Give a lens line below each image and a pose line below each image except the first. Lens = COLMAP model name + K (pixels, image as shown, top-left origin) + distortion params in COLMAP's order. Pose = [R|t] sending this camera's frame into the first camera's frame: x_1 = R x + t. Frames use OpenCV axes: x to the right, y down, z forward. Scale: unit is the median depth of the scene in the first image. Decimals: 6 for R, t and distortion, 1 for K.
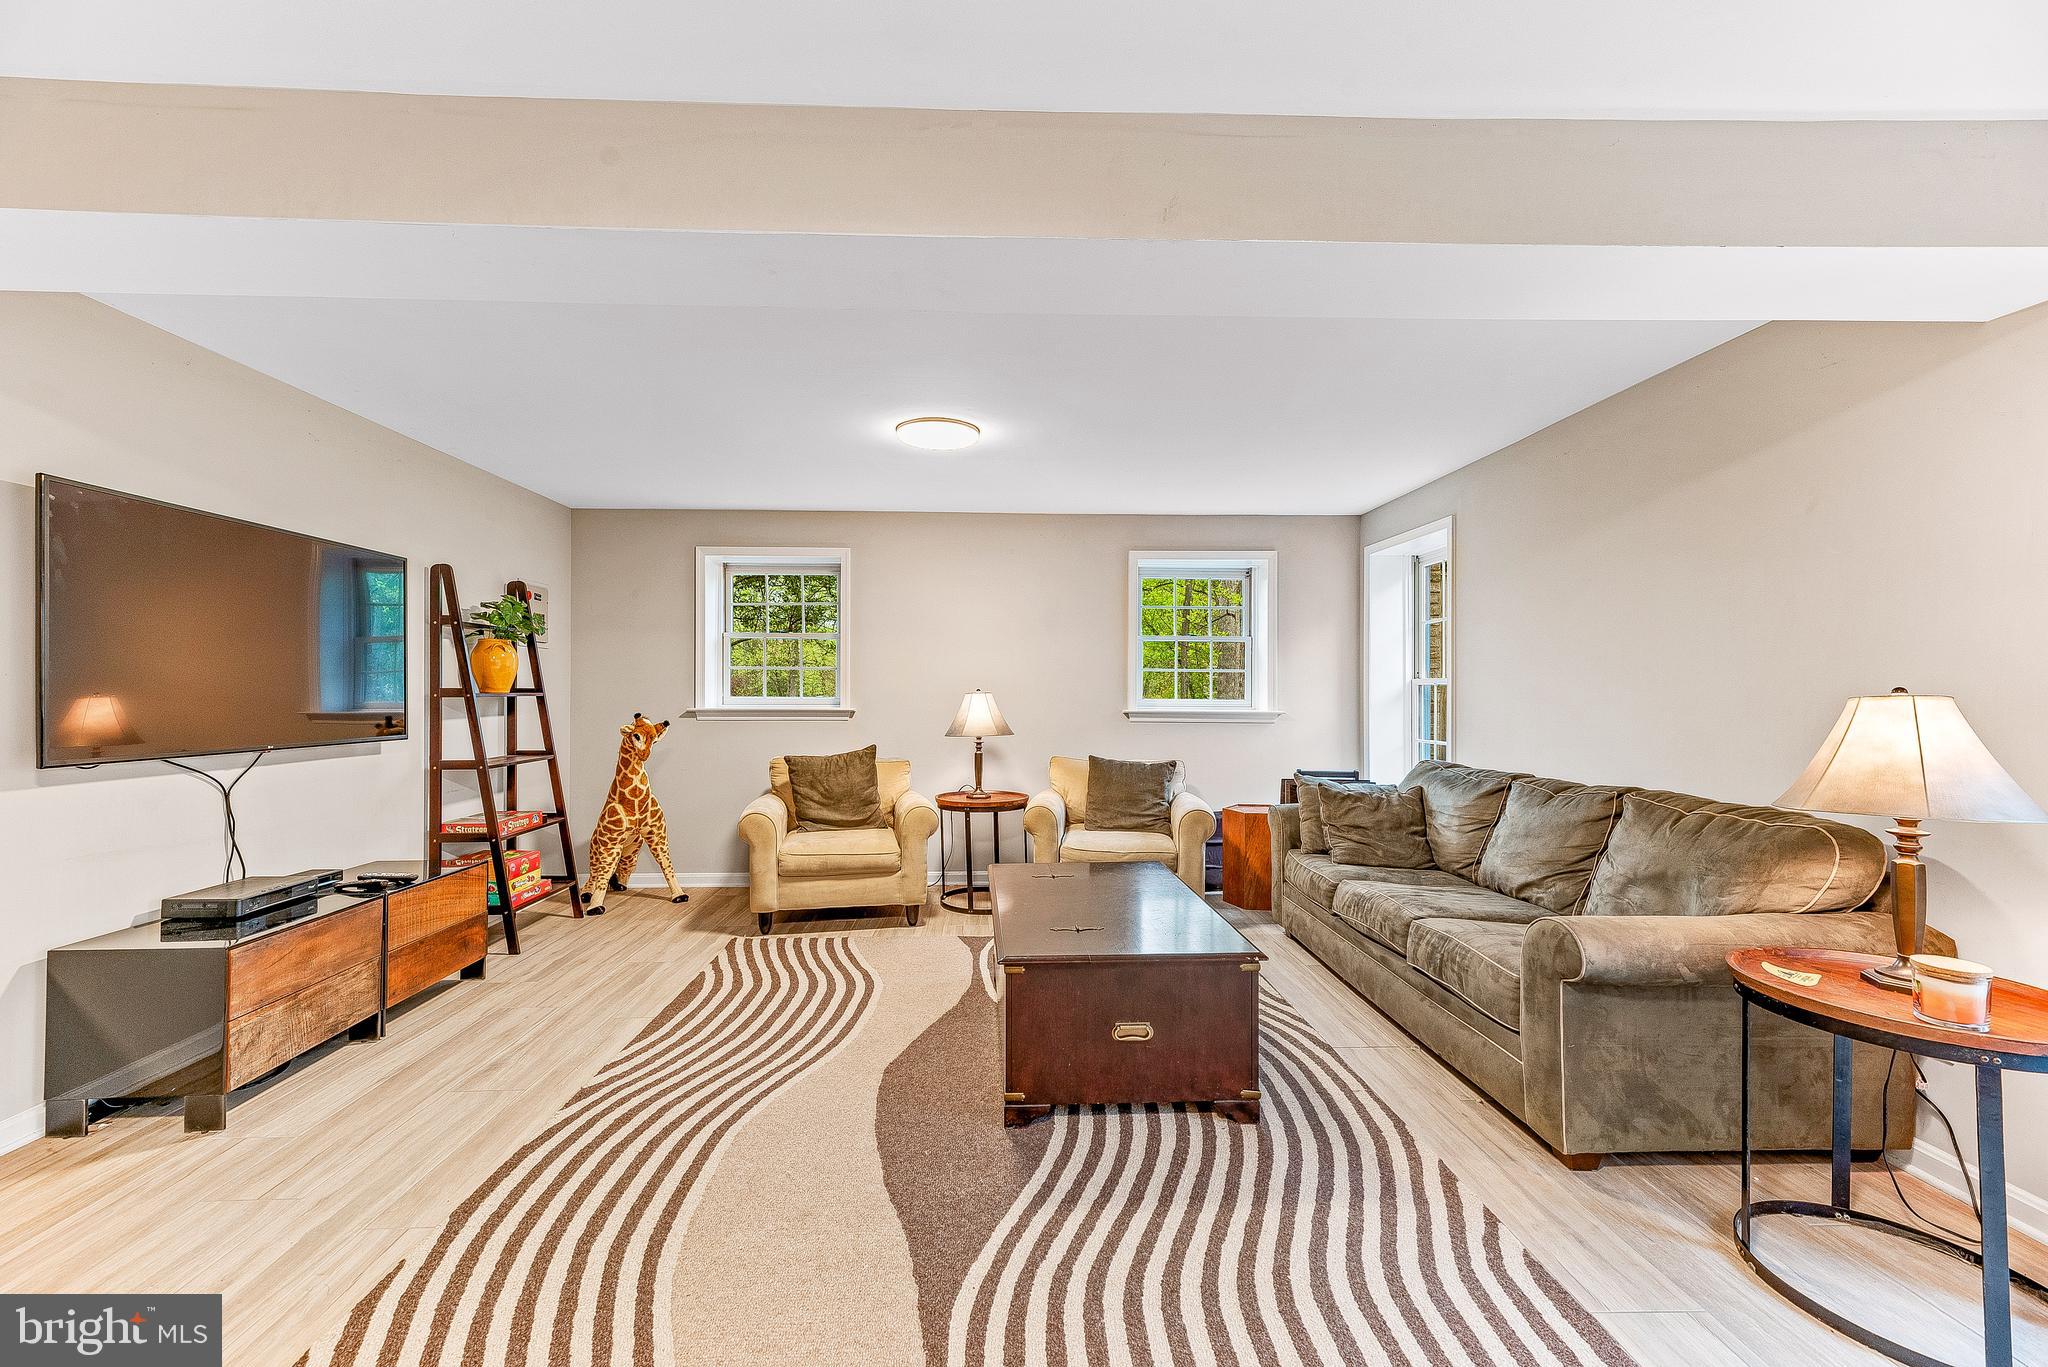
lens RADIAL K [[818.2, 0, 1015.4], [0, 818.2, 688.9], [0, 0, 1]] dist [0.012009, 0.000214]
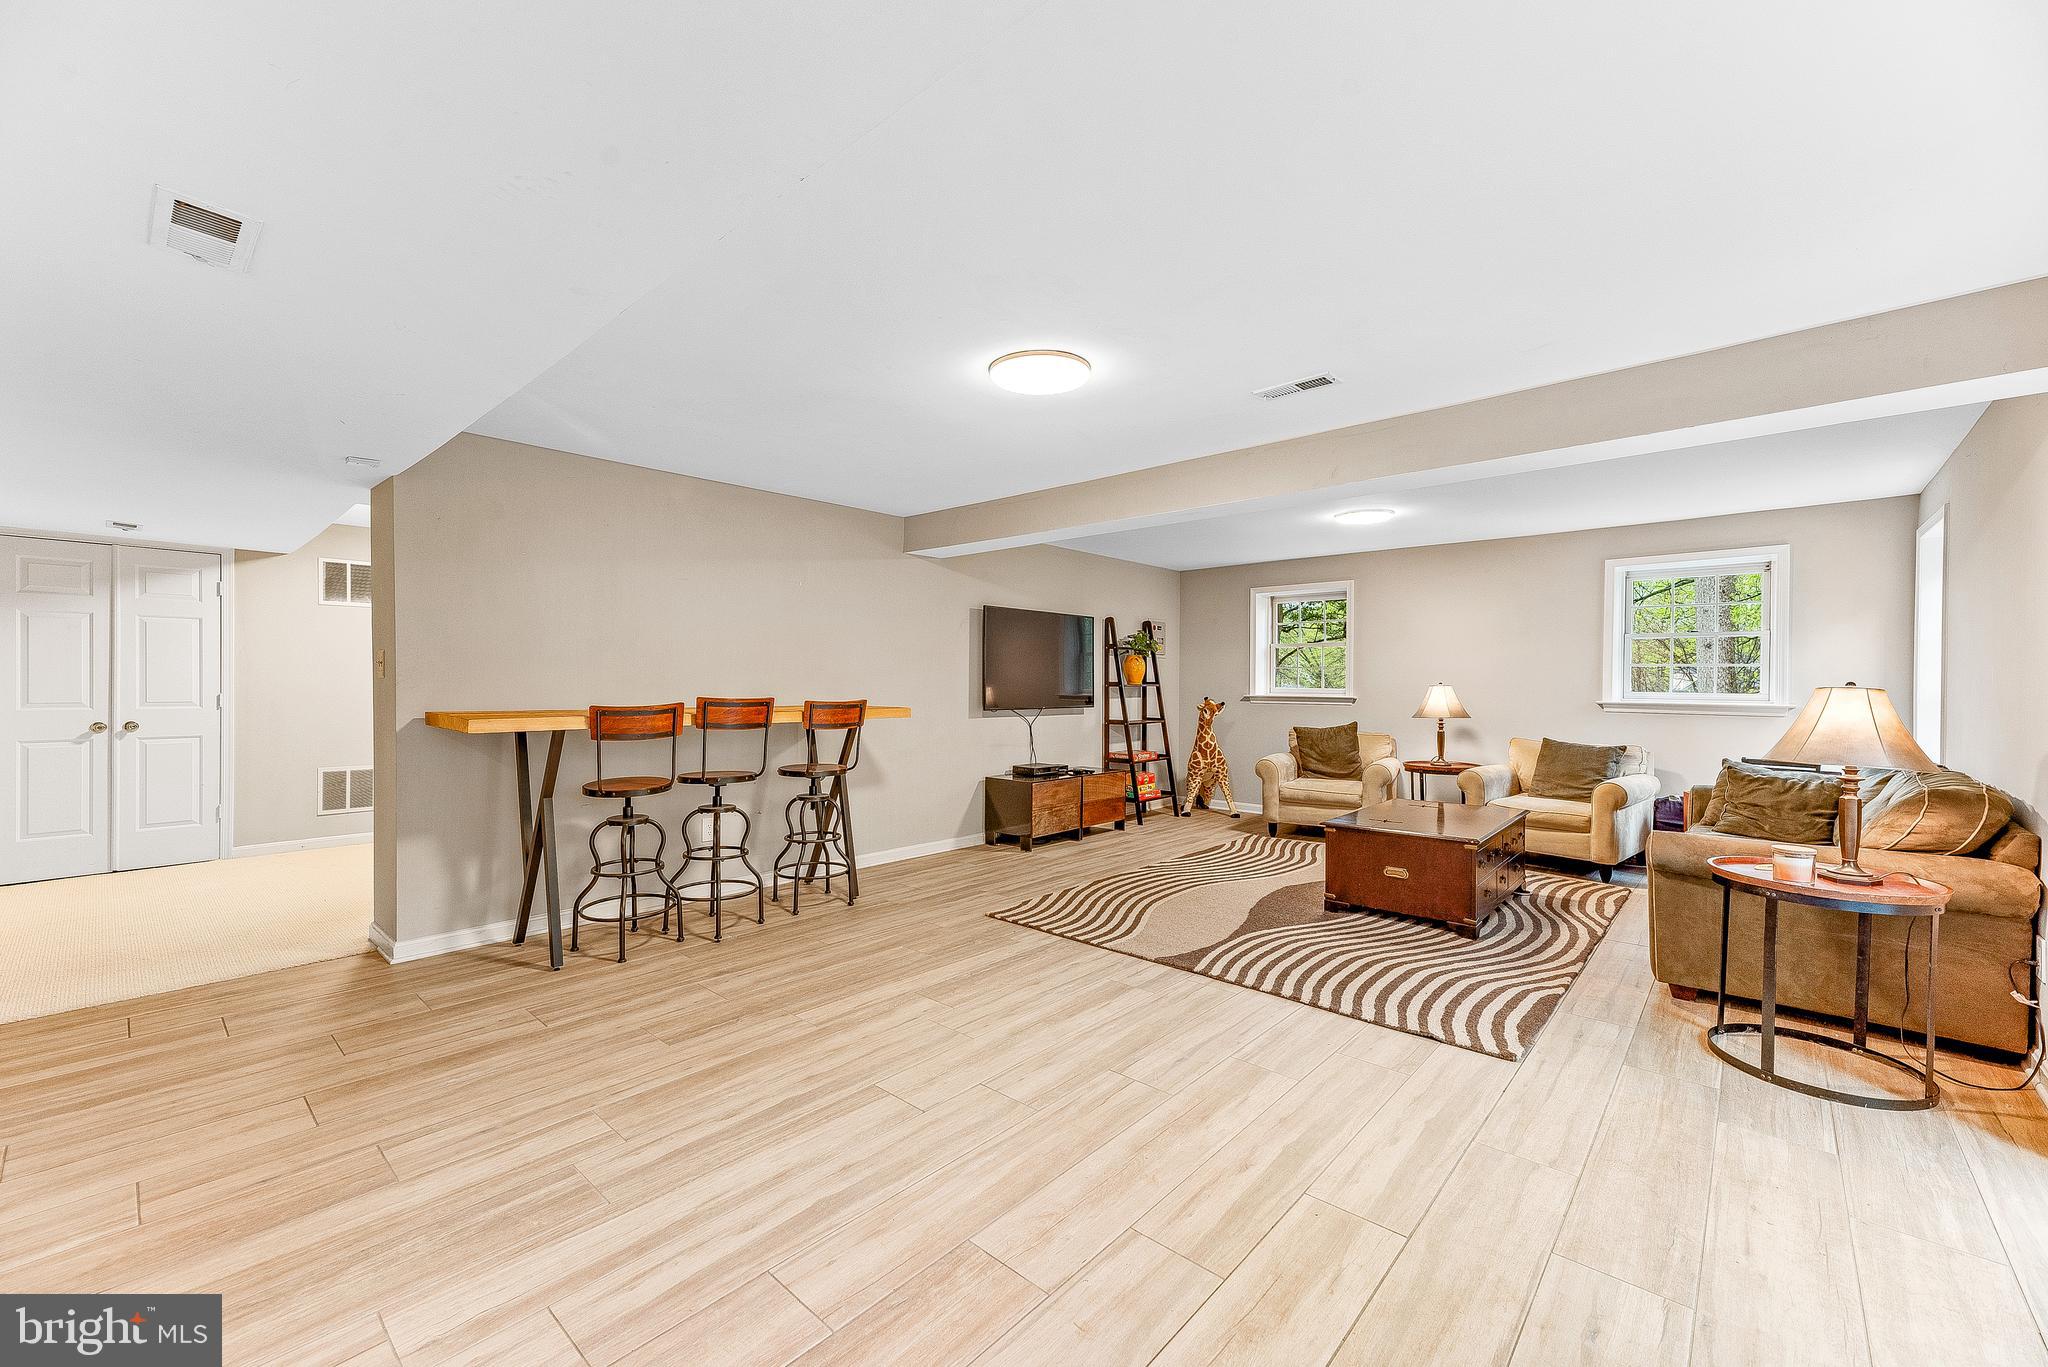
lens RADIAL K [[818.2, 0, 1015.4], [0, 818.2, 688.9], [0, 0, 1]] dist [0.012009, 0.000214]
pose [[0.716938, 0.005933, -0.697112, 0.477071], [-0.000137, 0.999965, 0.008370, -0.000790], [0.697137, -0.005905, 0.716914, -0.522025]]
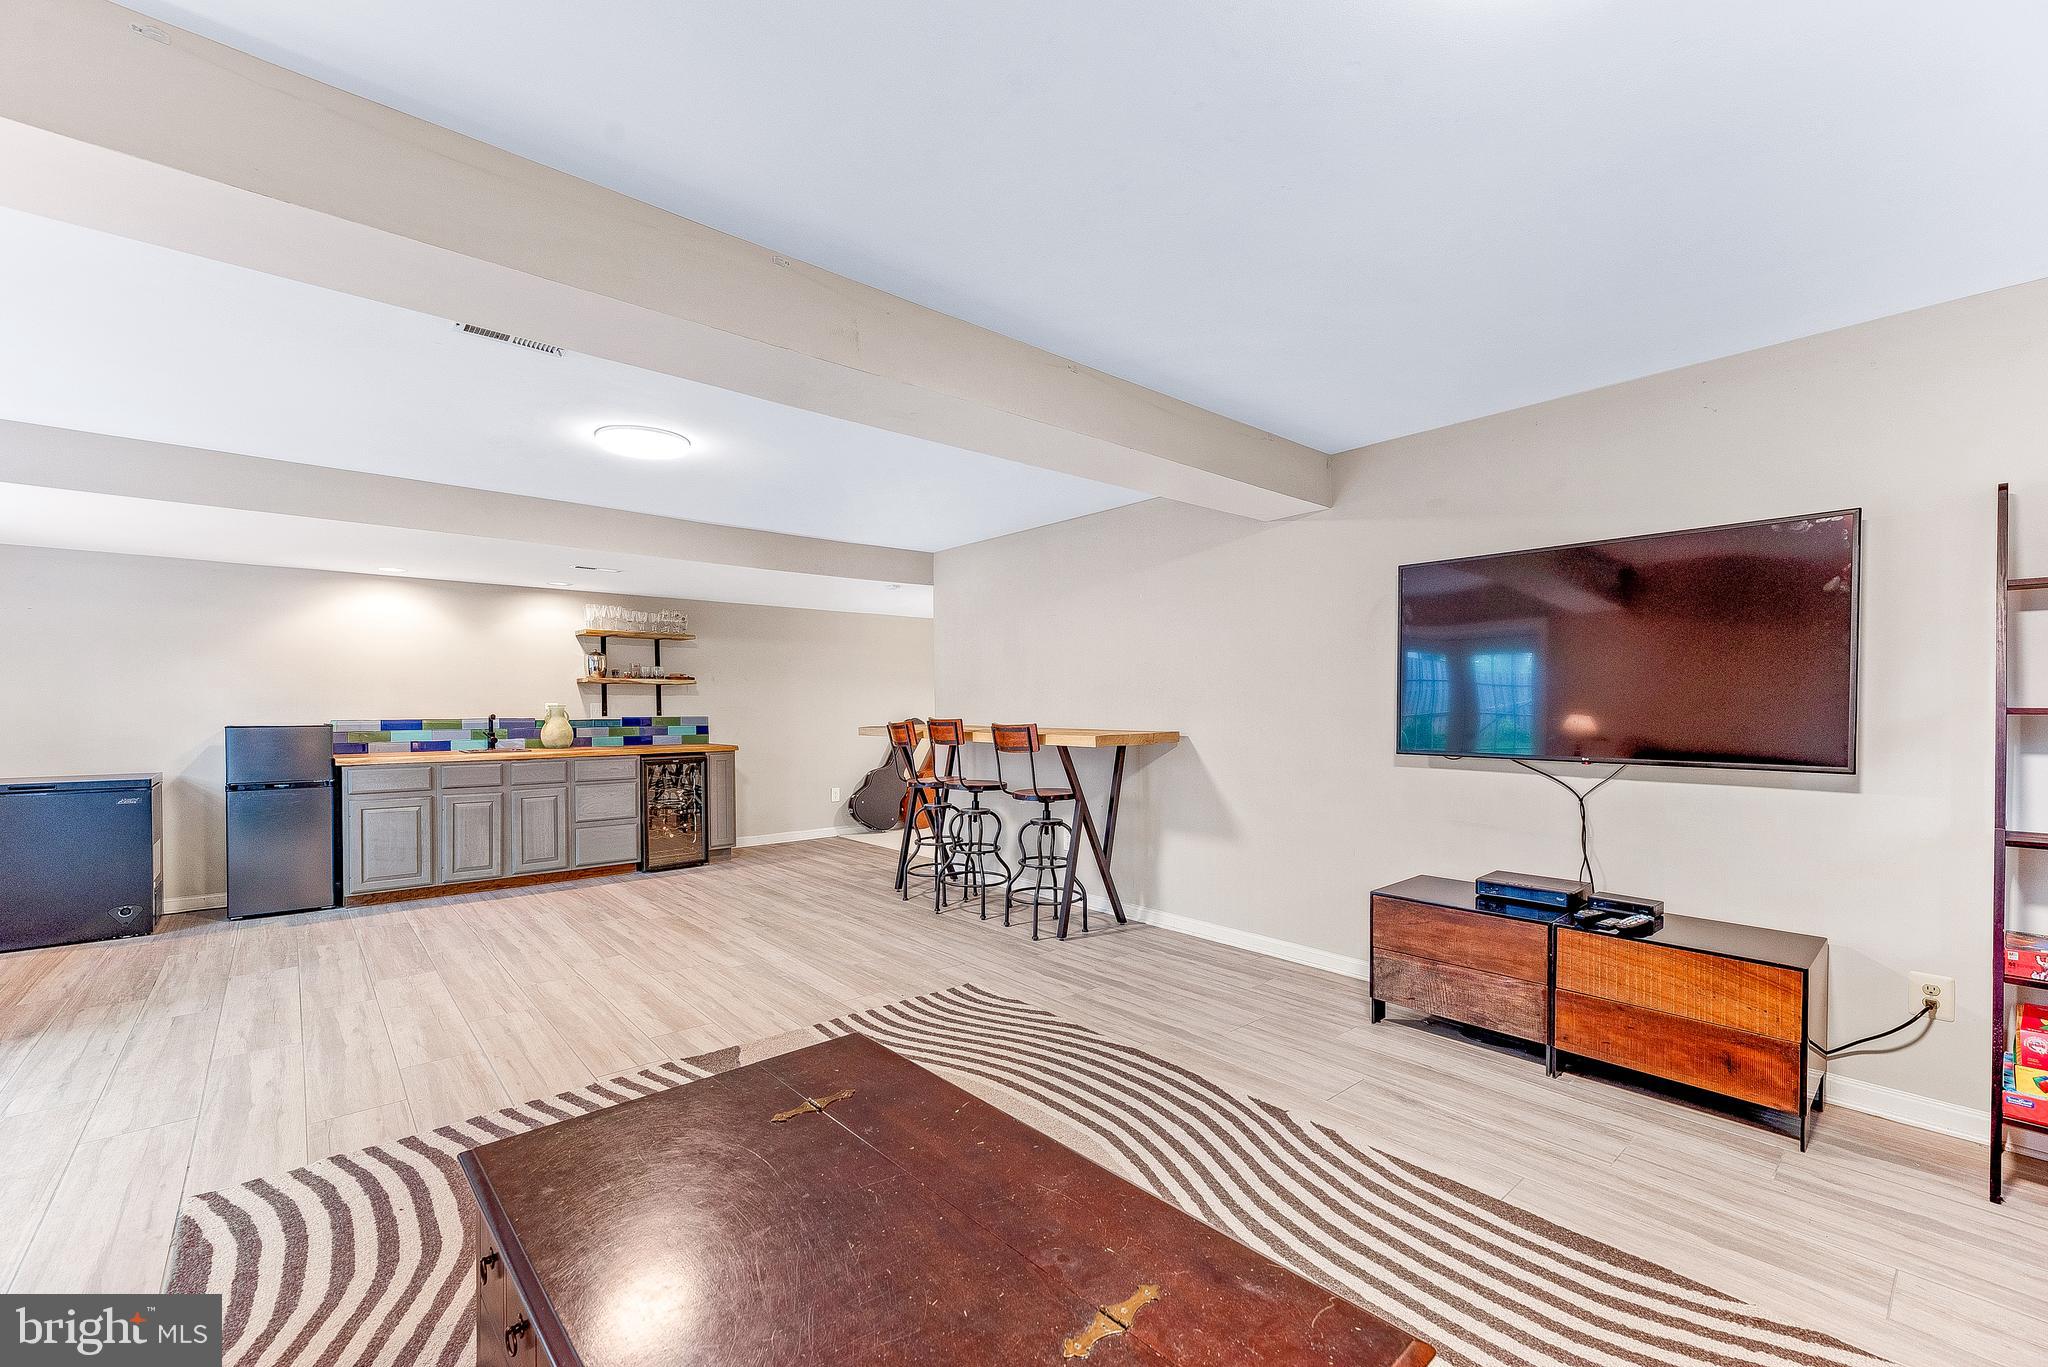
lens RADIAL K [[849.1, 0, 1027.4], [0, 849.1, 711.6], [0, 0, 1]] dist [0.012697, 0.000145]
pose [[-0.775902, 0.004282, -0.630839, 0.227288], [0.001957, 0.999988, 0.004381, 0.003893], [0.630850, 0.002165, -0.775902, 1.039195]]
